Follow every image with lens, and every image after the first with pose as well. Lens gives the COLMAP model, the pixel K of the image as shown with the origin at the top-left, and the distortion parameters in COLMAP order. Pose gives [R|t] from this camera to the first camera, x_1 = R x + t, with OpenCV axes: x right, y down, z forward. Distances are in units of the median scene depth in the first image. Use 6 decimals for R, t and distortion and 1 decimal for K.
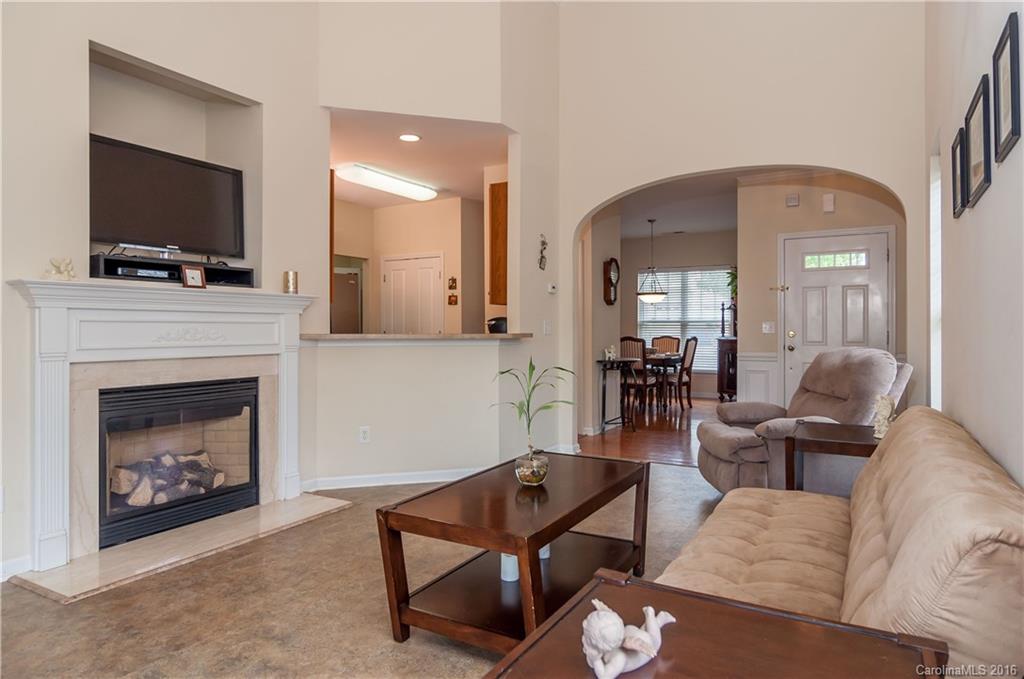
lens RADIAL K [[613.5, 0, 511.7], [0, 613.5, 328.6], [0, 0, 1]] dist [0.003842, 0.001006]
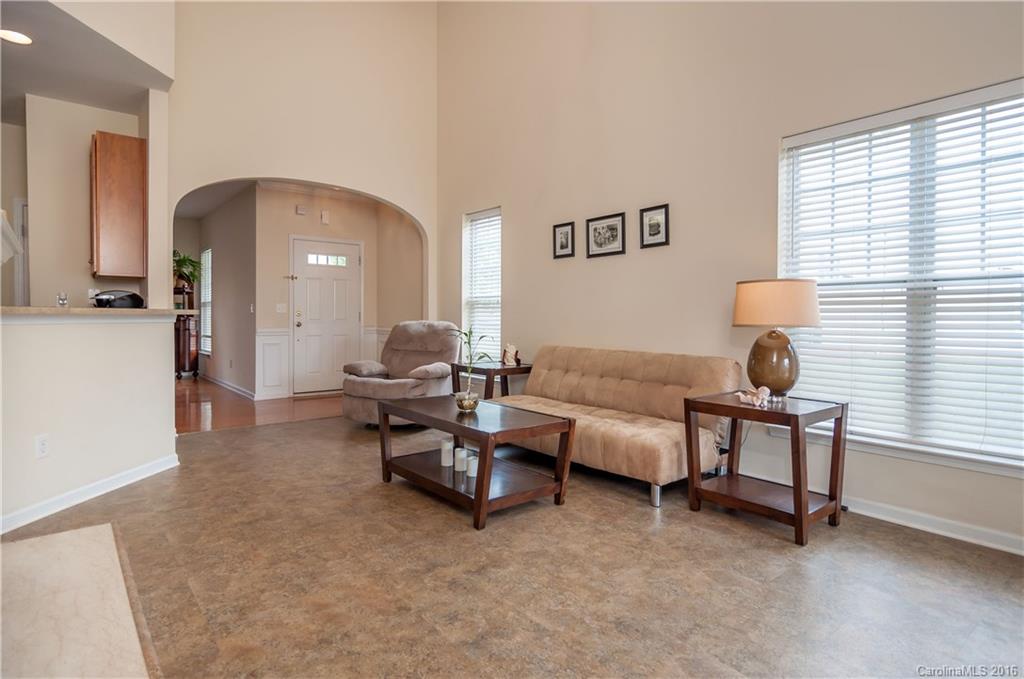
lens RADIAL K [[542.4, 0, 512.0], [0, 542.4, 339.5], [0, 0, 1]] dist [-0.002899, -0.000580]
pose [[0.342827, -0.035242, 0.938737, -0.635215], [-0.010299, 0.999095, 0.041269, 0.015567], [-0.939342, -0.023816, 0.342154, 0.259490]]
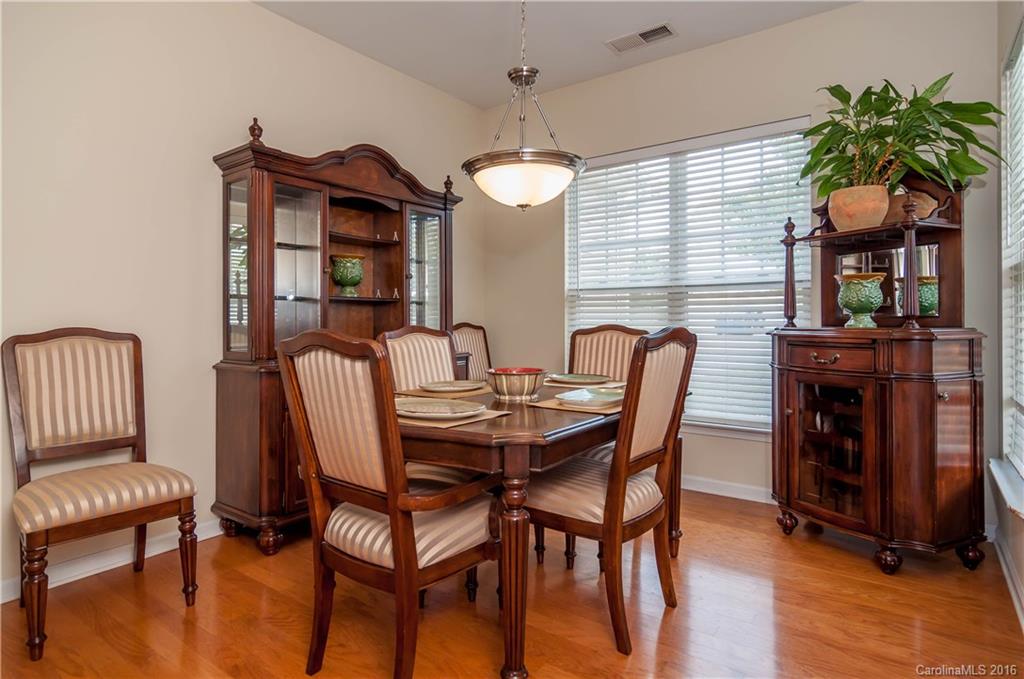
lens RADIAL K [[563.9, 0, 497.9], [0, 563.9, 323.1], [0, 0, 1]] dist [-0.000870, -0.000688]
pose [[0.994451, -0.010069, -0.104713, 0.482499], [0.010691, 0.999928, 0.005380, 0.017232], [0.104652, -0.006470, 0.994488, 1.493881]]
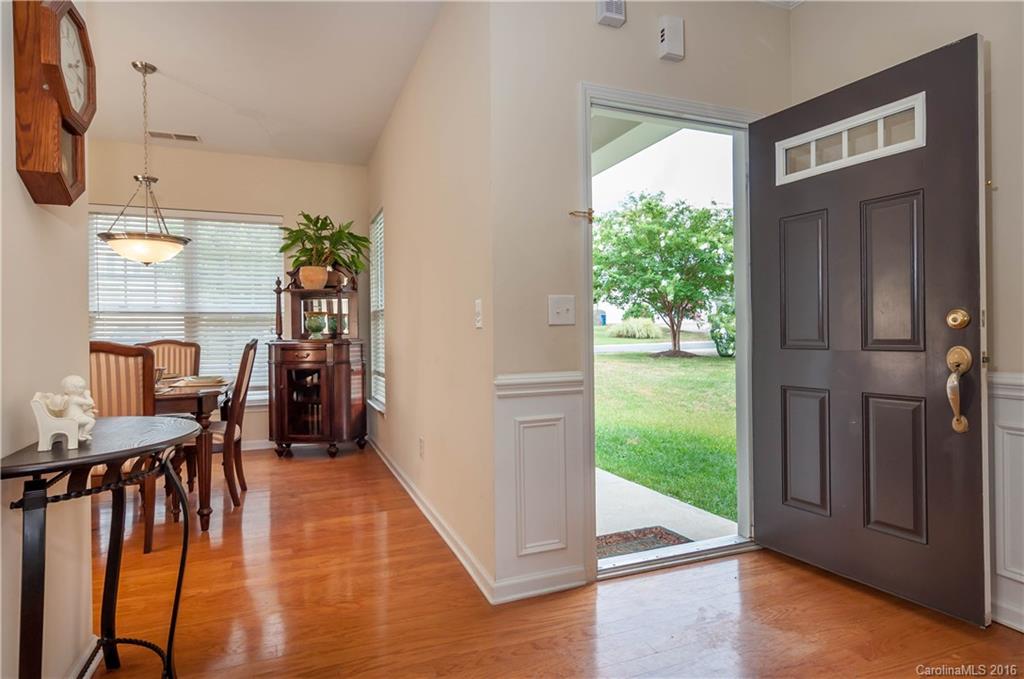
lens RADIAL K [[542.4, 0, 512.0], [0, 542.4, 339.5], [0, 0, 1]] dist [-0.002899, -0.000580]
pose [[0.589862, -0.022531, 0.807190, 0.154218], [0.014067, 0.999746, 0.017626, 0.015374], [-0.807381, 0.000958, 0.590029, 1.163630]]
